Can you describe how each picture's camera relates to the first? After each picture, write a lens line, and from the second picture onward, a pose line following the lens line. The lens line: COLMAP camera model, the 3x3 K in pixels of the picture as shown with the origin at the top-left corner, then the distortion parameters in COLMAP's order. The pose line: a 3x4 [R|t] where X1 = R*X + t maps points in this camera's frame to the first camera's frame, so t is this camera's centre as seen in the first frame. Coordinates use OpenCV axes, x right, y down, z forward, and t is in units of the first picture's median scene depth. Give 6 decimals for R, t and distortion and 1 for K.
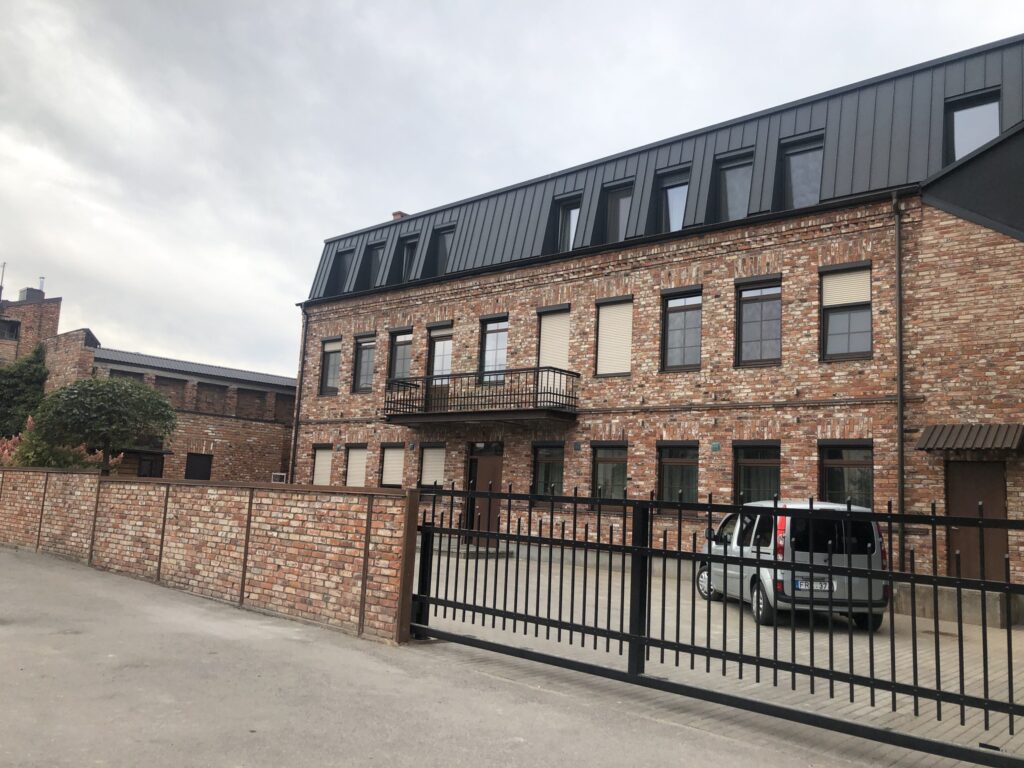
lens RADIAL K [[847.2, 0, 514.0], [0, 847.2, 382.7], [0, 0, 1]] dist [-0.006059, 0.055740]
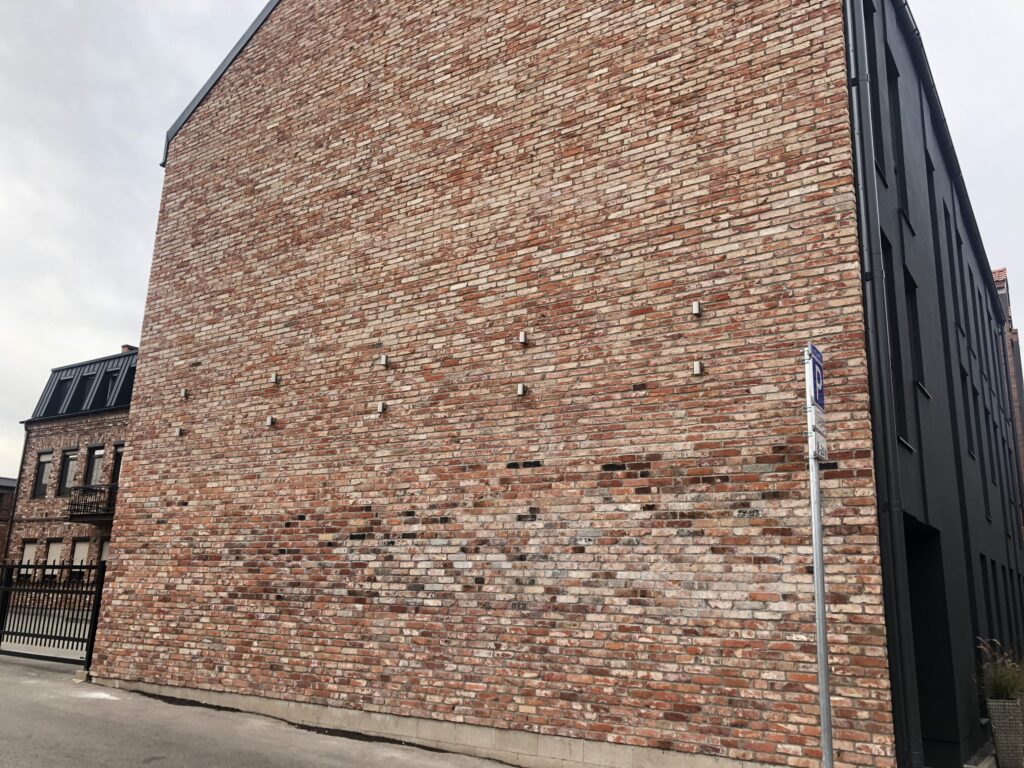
lens RADIAL K [[847.2, 0, 514.0], [0, 847.2, 382.7], [0, 0, 1]] dist [-0.006059, 0.055740]
pose [[0.989282, 0.019238, 0.144748, 0.667089], [-0.003569, 0.994172, -0.107743, -0.049935], [-0.145977, 0.106072, 0.983585, -0.771851]]
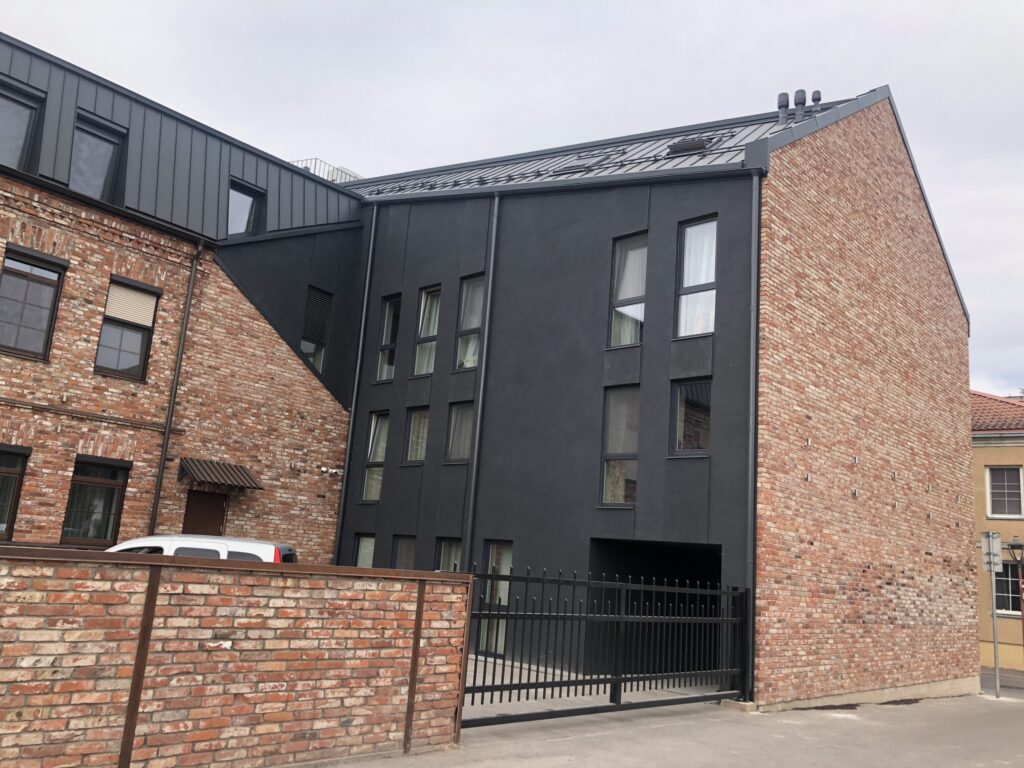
lens RADIAL K [[847.2, 0, 514.0], [0, 847.2, 382.7], [0, 0, 1]] dist [-0.006059, 0.055740]
pose [[-0.001343, 0.155297, 0.987867, -0.600707], [-0.218204, 0.964018, -0.151845, 0.029491], [-0.975902, -0.215760, 0.032592, 0.538208]]
